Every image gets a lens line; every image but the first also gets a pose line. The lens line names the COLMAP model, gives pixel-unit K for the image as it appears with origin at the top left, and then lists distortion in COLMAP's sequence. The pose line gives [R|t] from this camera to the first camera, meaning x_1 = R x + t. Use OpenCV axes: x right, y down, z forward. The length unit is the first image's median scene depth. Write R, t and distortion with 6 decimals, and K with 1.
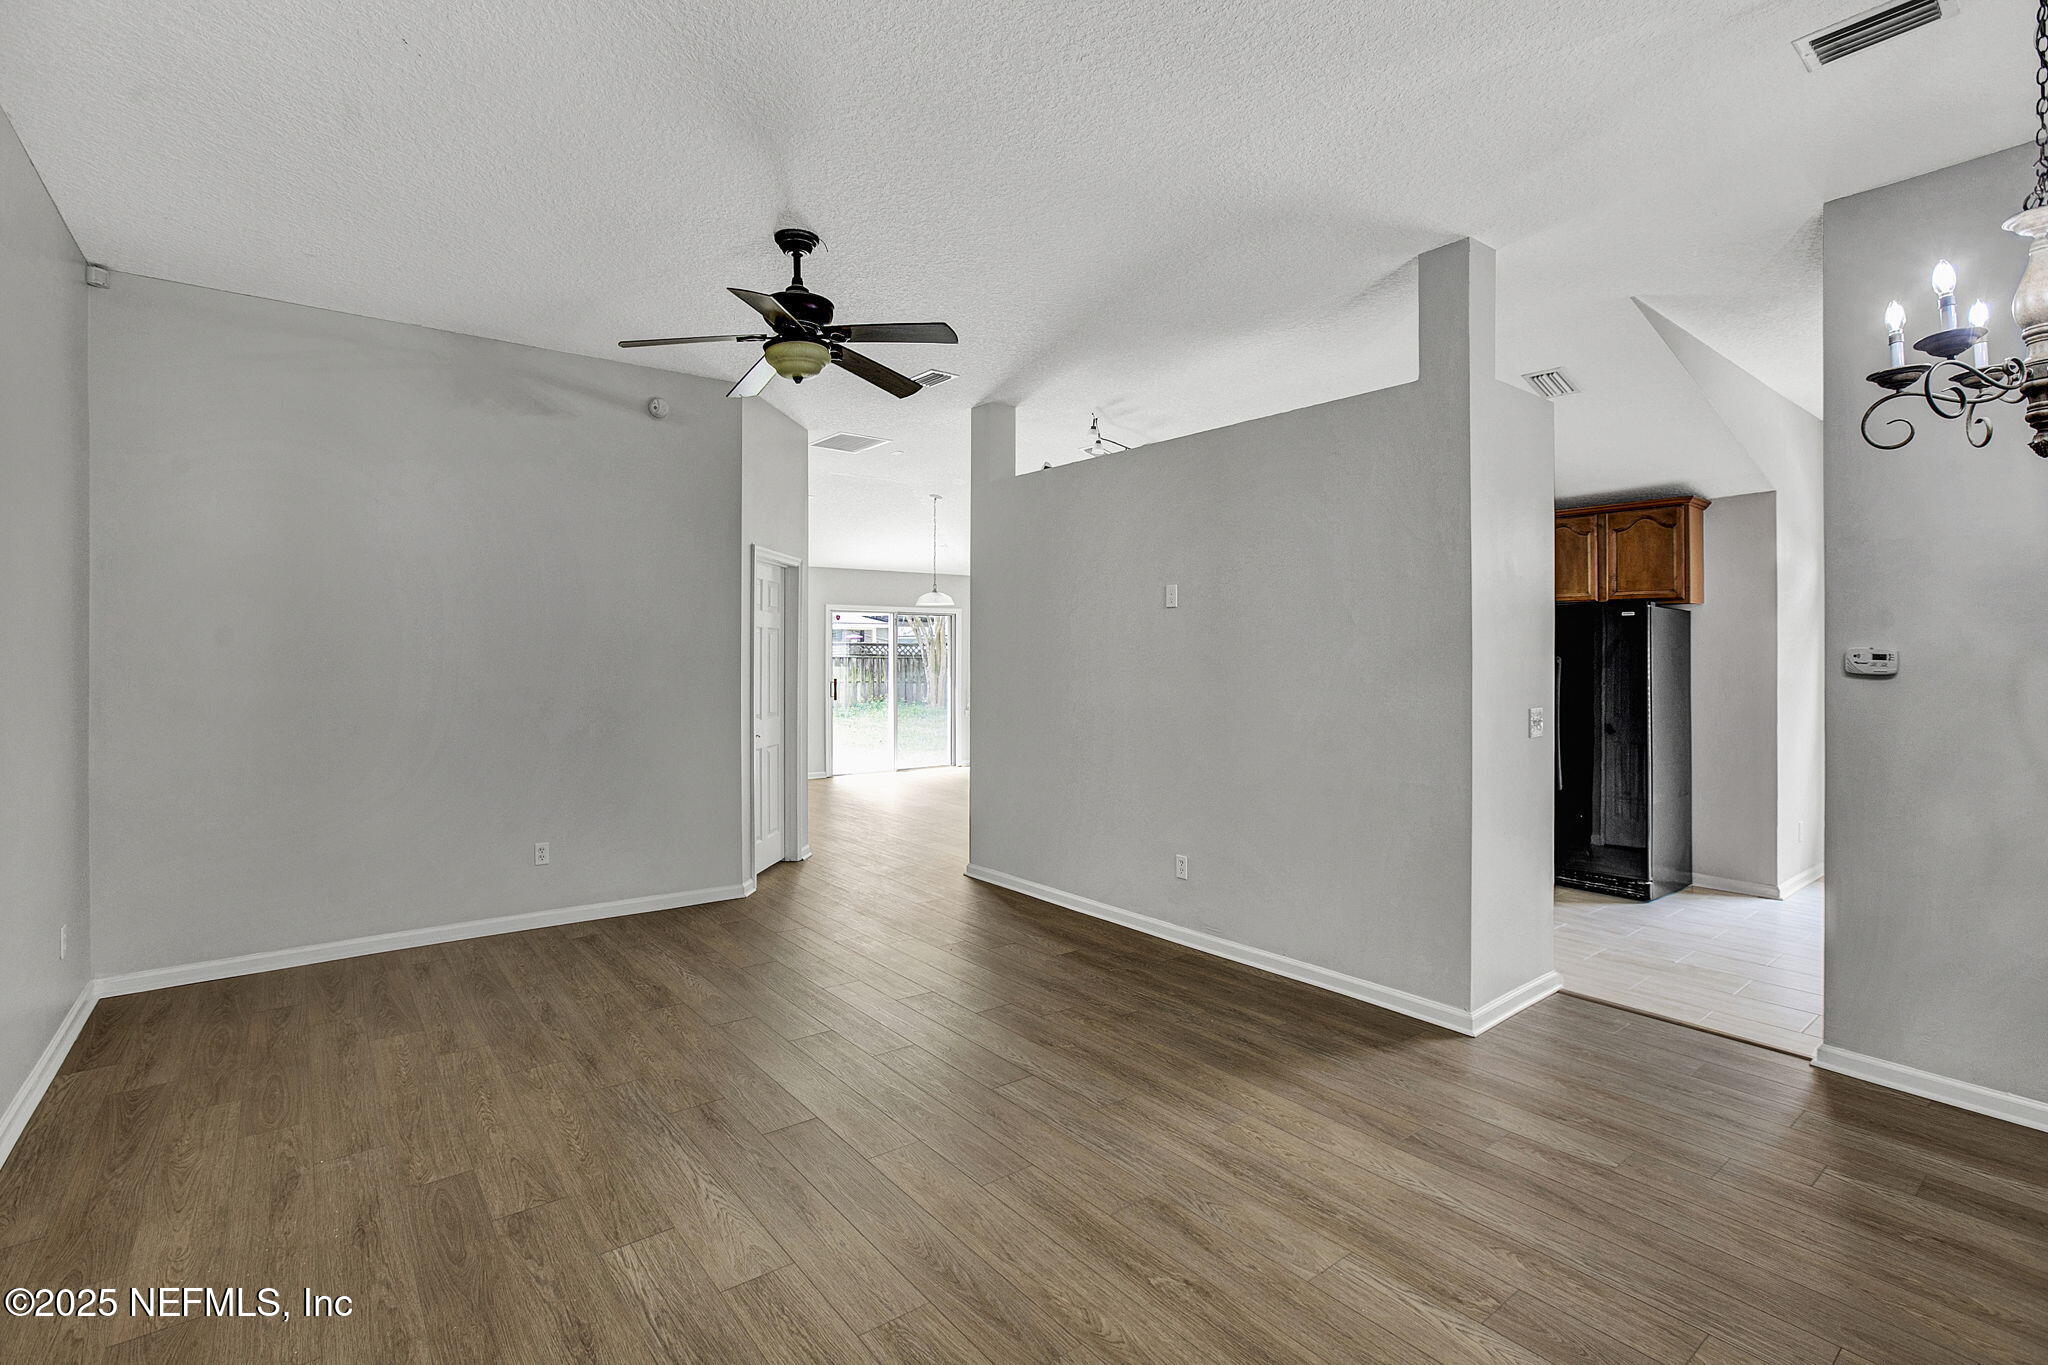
lens RADIAL K [[937.2, 0, 1025.9], [0, 937.2, 625.5], [0, 0, 1]] dist [-0.038672, 0.007841]
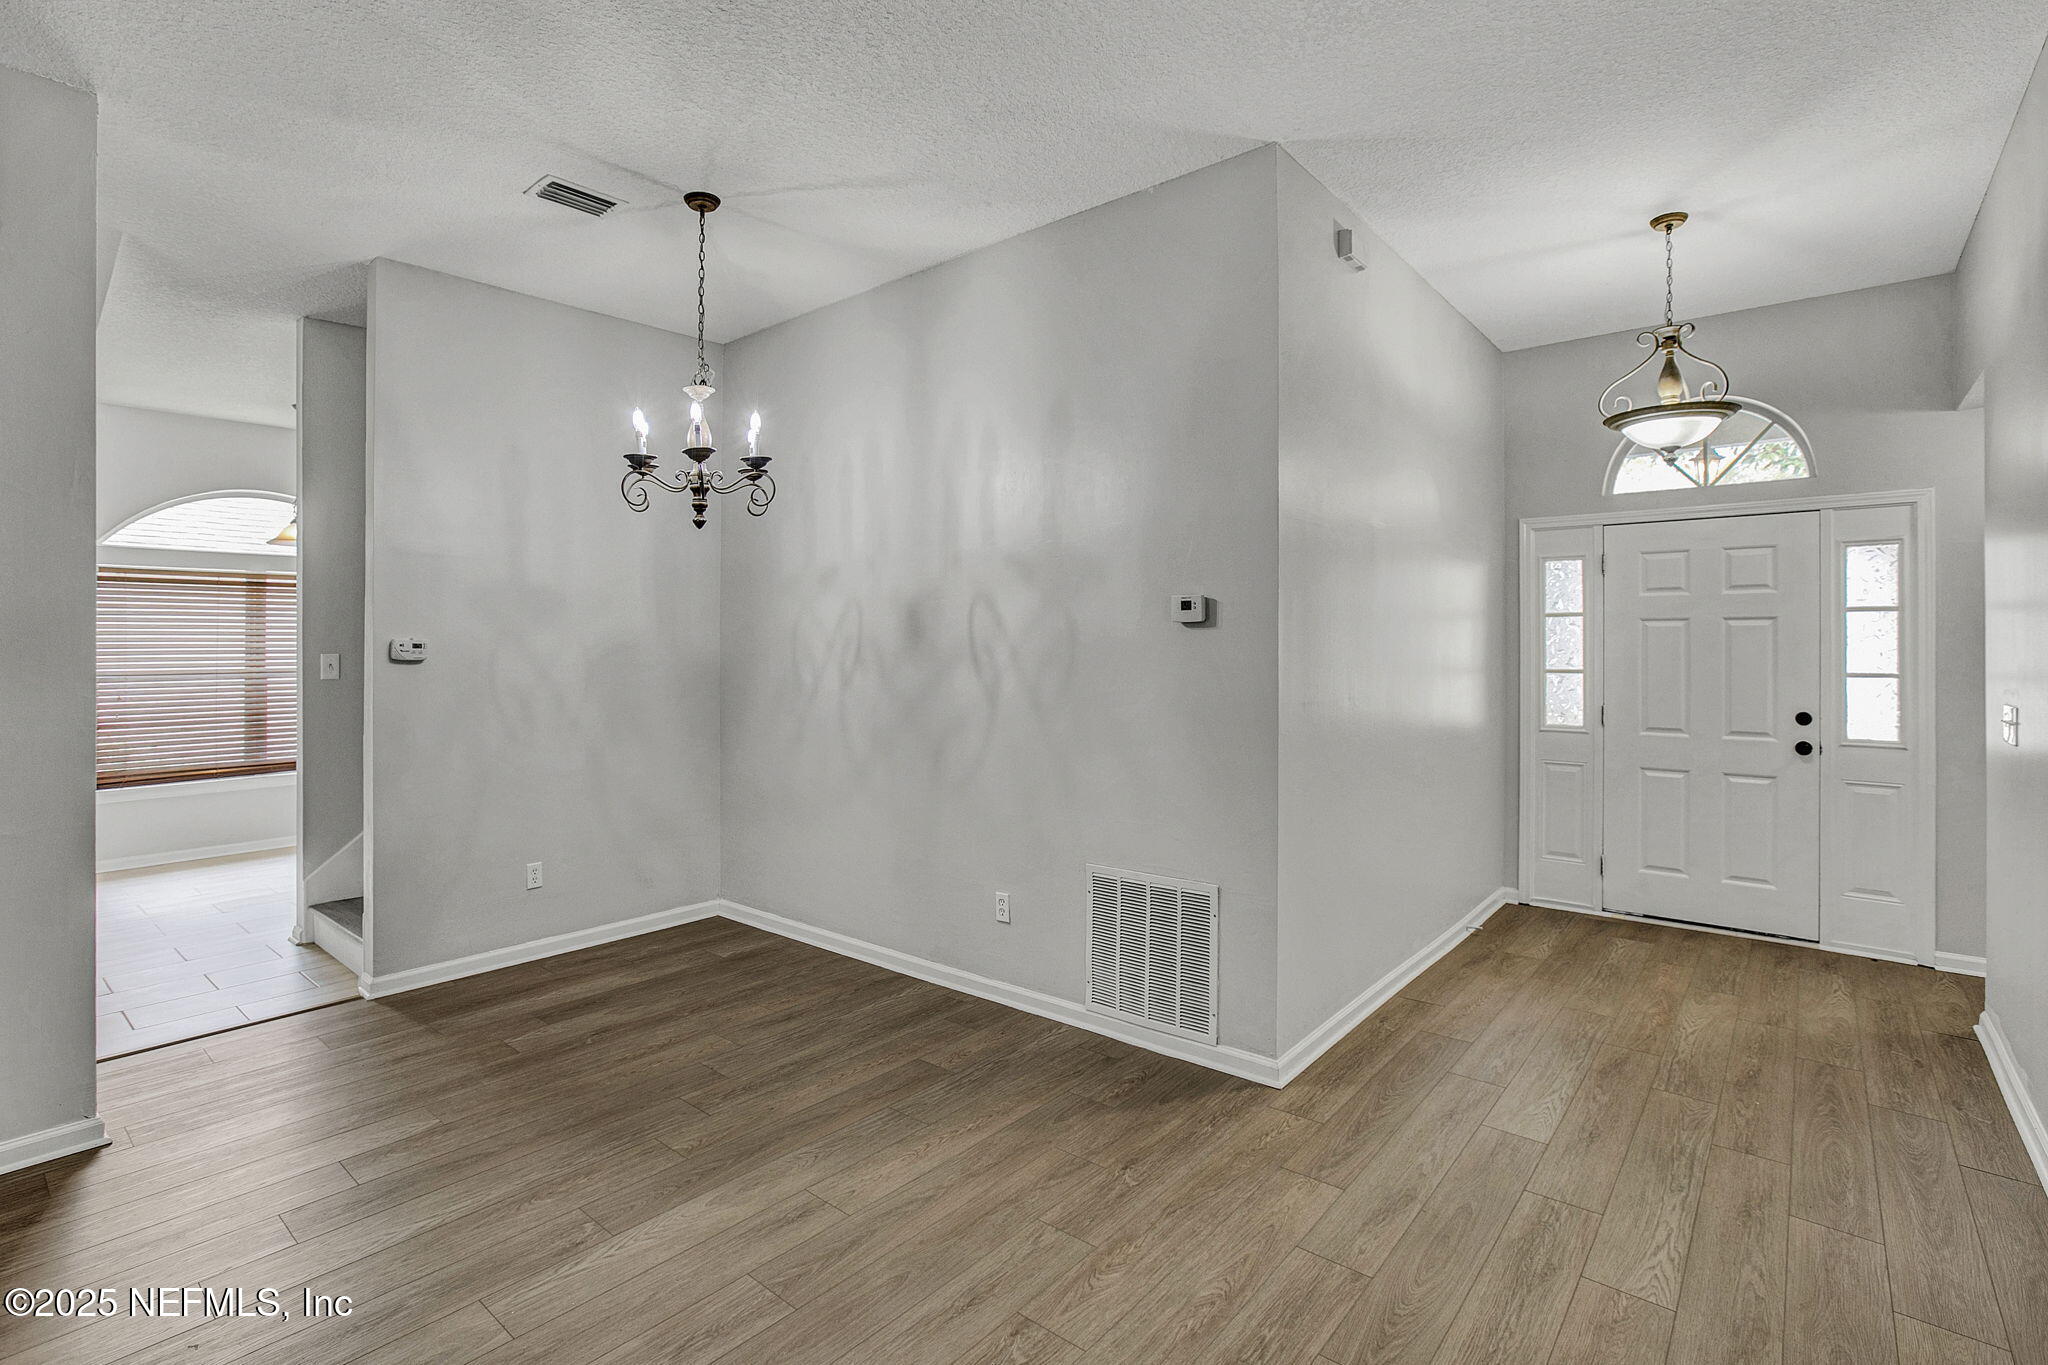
lens RADIAL K [[977.3, 0, 918.1], [0, 977.3, 630.5], [0, 0, 1]] dist [-0.011576, 0.001471]
pose [[-0.163390, 0.007404, 0.986534, -0.397388], [-0.022629, 0.999681, -0.011250, 0.010411], [-0.986302, -0.024163, -0.163170, 0.441748]]
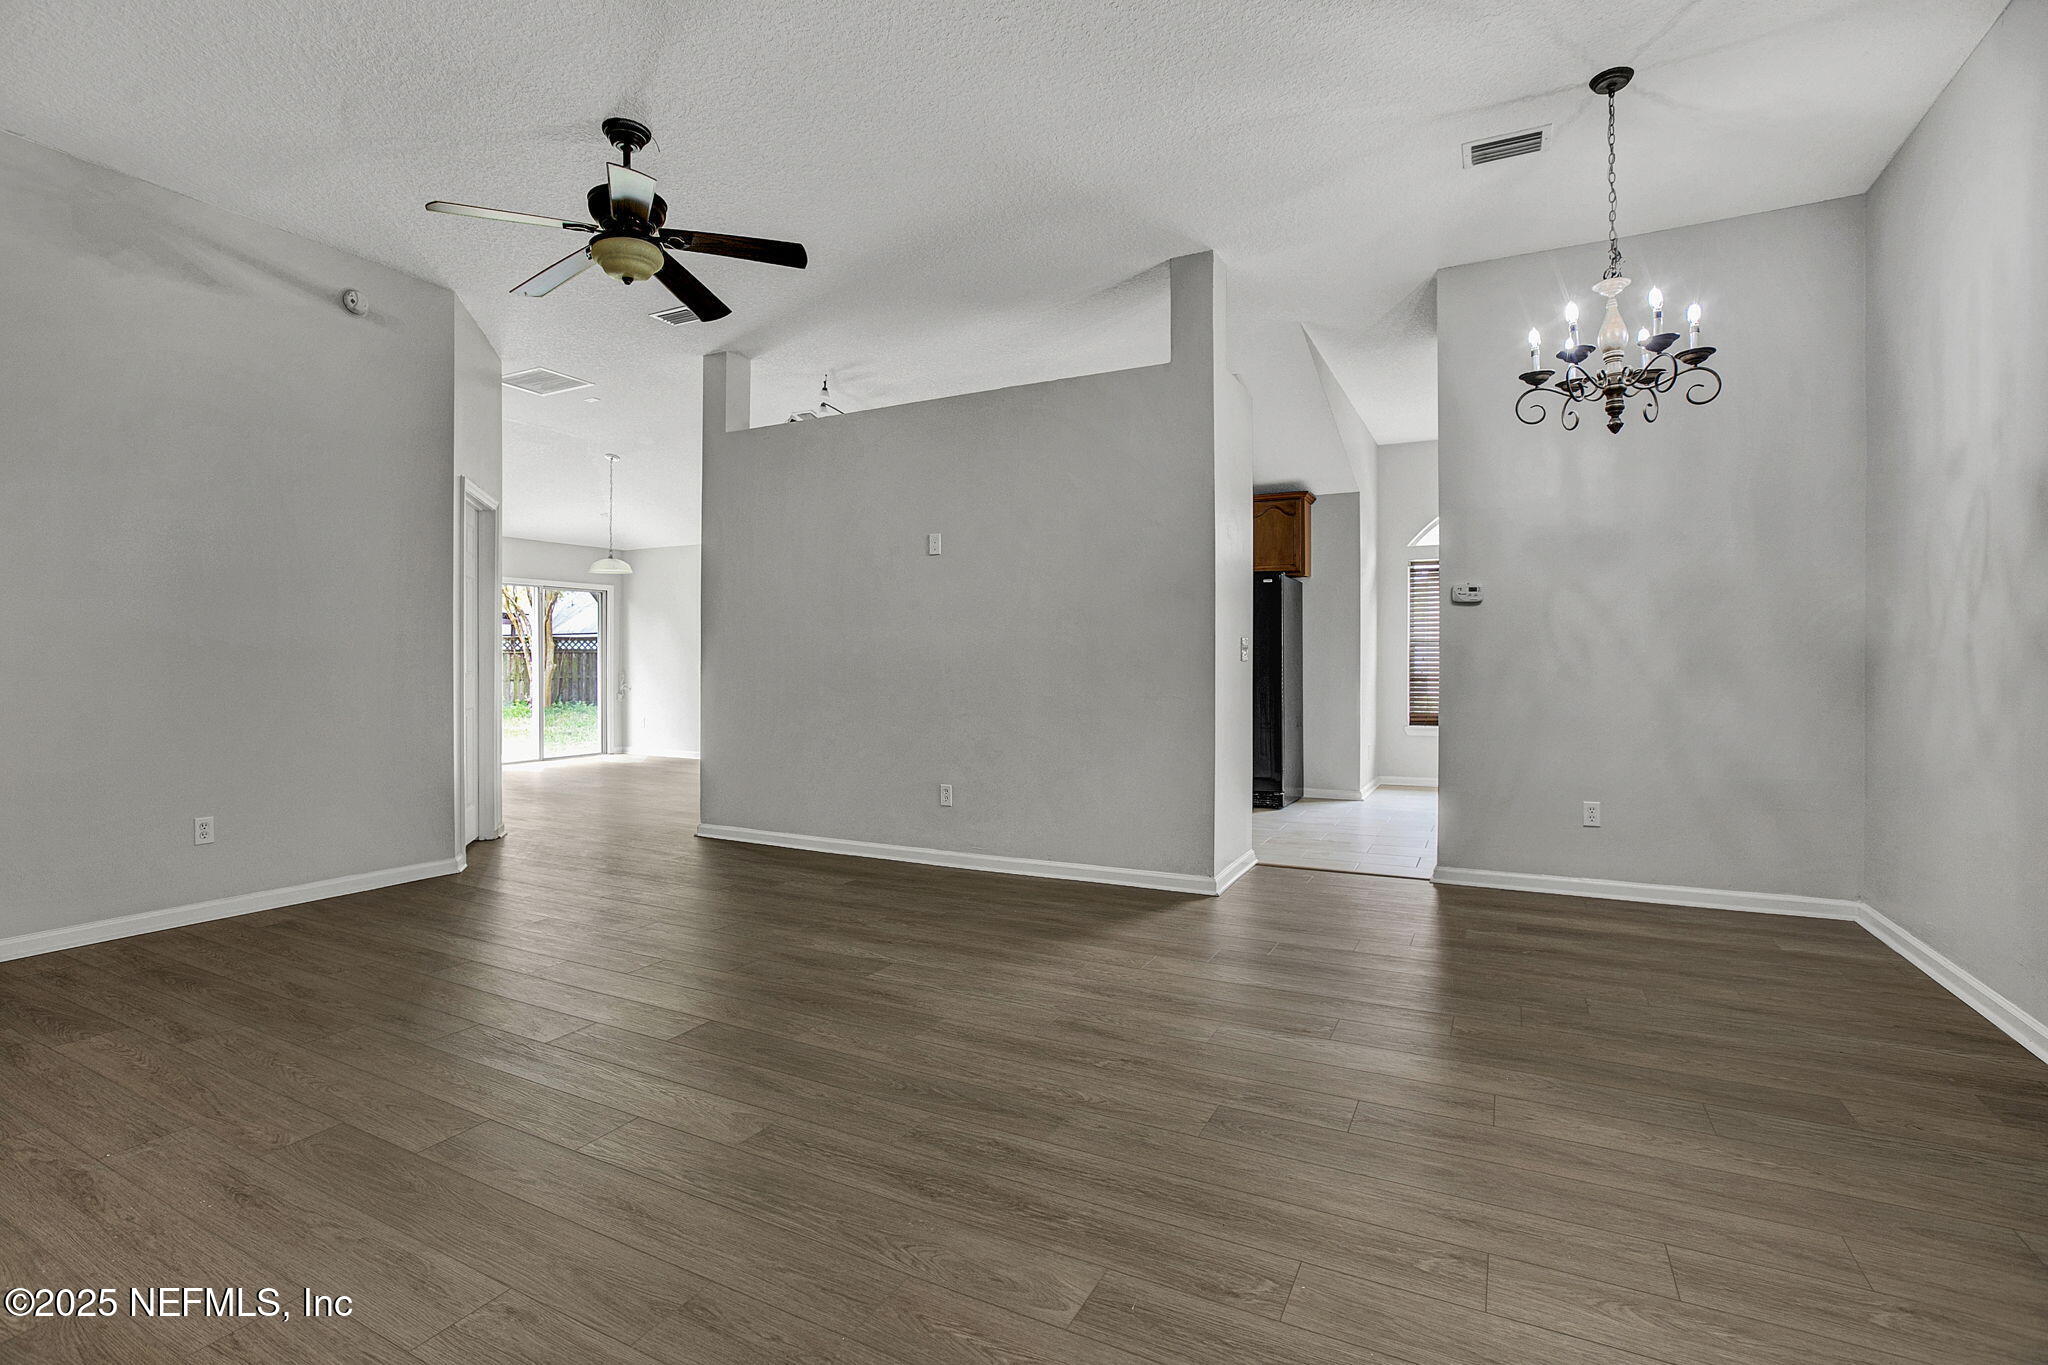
lens RADIAL K [[937.2, 0, 1029.9], [0, 937.2, 642.0], [0, 0, 1]] dist [-0.038672, 0.007841]
pose [[0.907636, 0.001499, 0.419755, -0.250659], [-0.005444, 0.999952, 0.008201, 0.088492], [-0.419722, -0.009729, 0.907600, -0.026903]]
